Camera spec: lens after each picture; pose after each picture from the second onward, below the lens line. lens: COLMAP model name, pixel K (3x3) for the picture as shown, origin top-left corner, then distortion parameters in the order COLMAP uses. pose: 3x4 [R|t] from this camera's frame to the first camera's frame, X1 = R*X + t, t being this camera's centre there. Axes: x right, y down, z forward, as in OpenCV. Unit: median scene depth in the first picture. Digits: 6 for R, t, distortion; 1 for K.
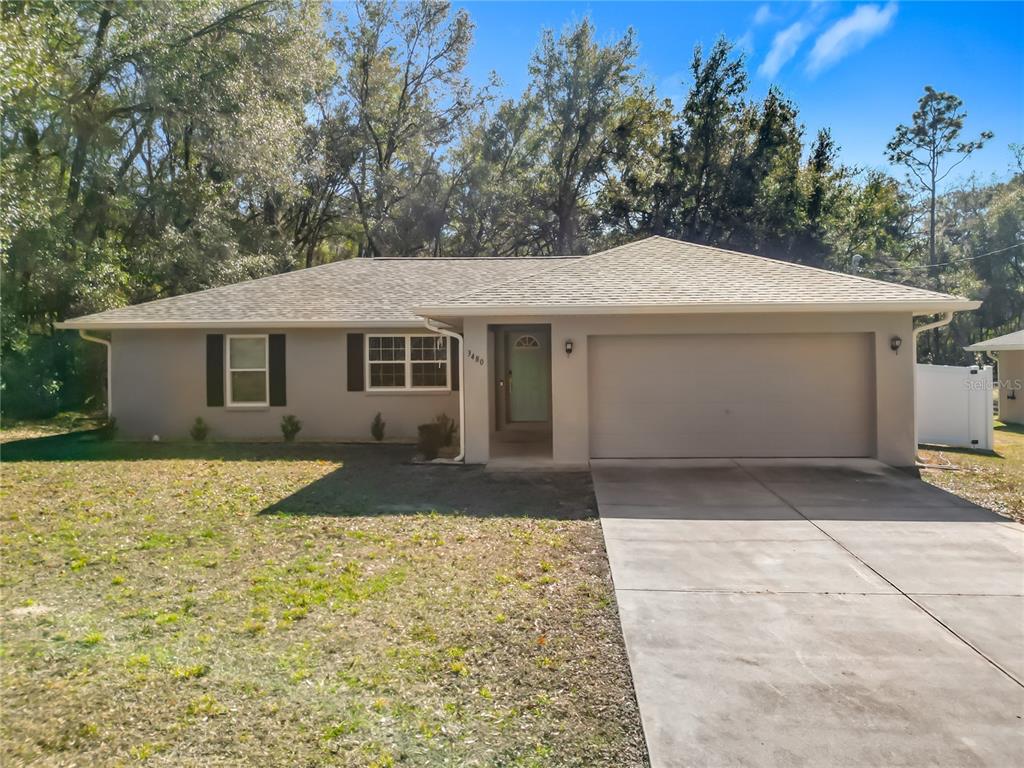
lens RADIAL K [[742.3, 0, 508.9], [0, 742.3, 380.6], [0, 0, 1]] dist [0.037246, -0.046040]
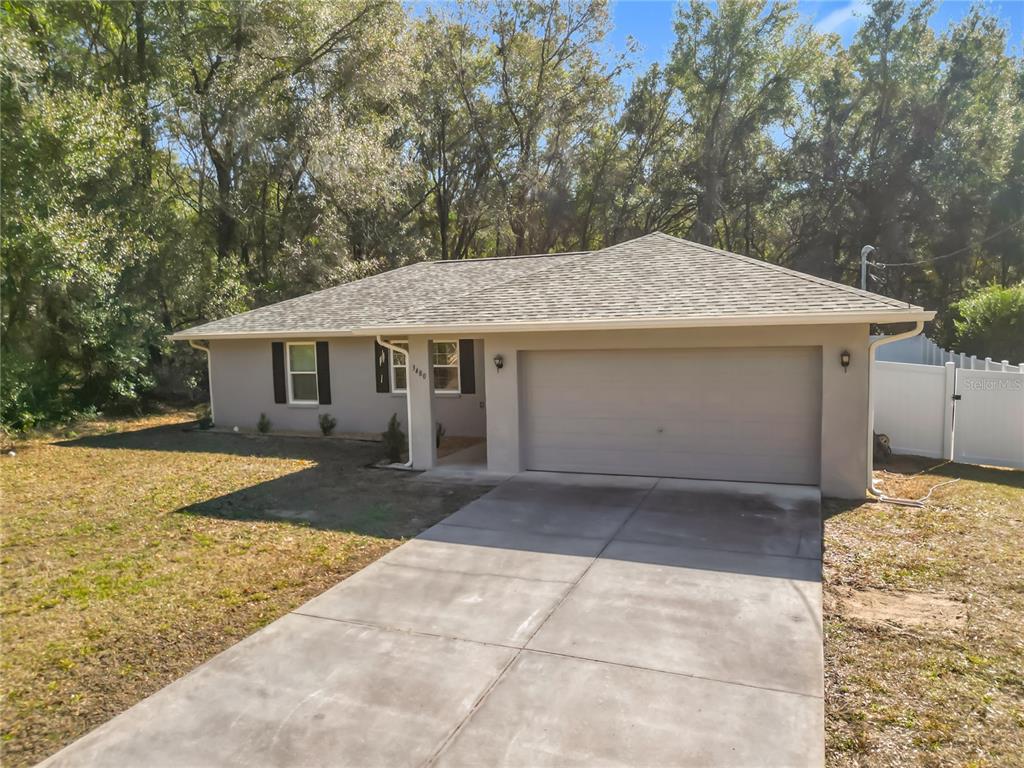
lens RADIAL K [[745.0, 0, 512.2], [0, 745.0, 426.9], [0, 0, 1]] dist [0.005659, 0.004215]
pose [[0.932906, 0.031528, -0.358737, 0.457947], [0.008638, 0.993915, 0.109812, -0.068005], [0.360016, -0.105543, 0.926957, 0.042667]]
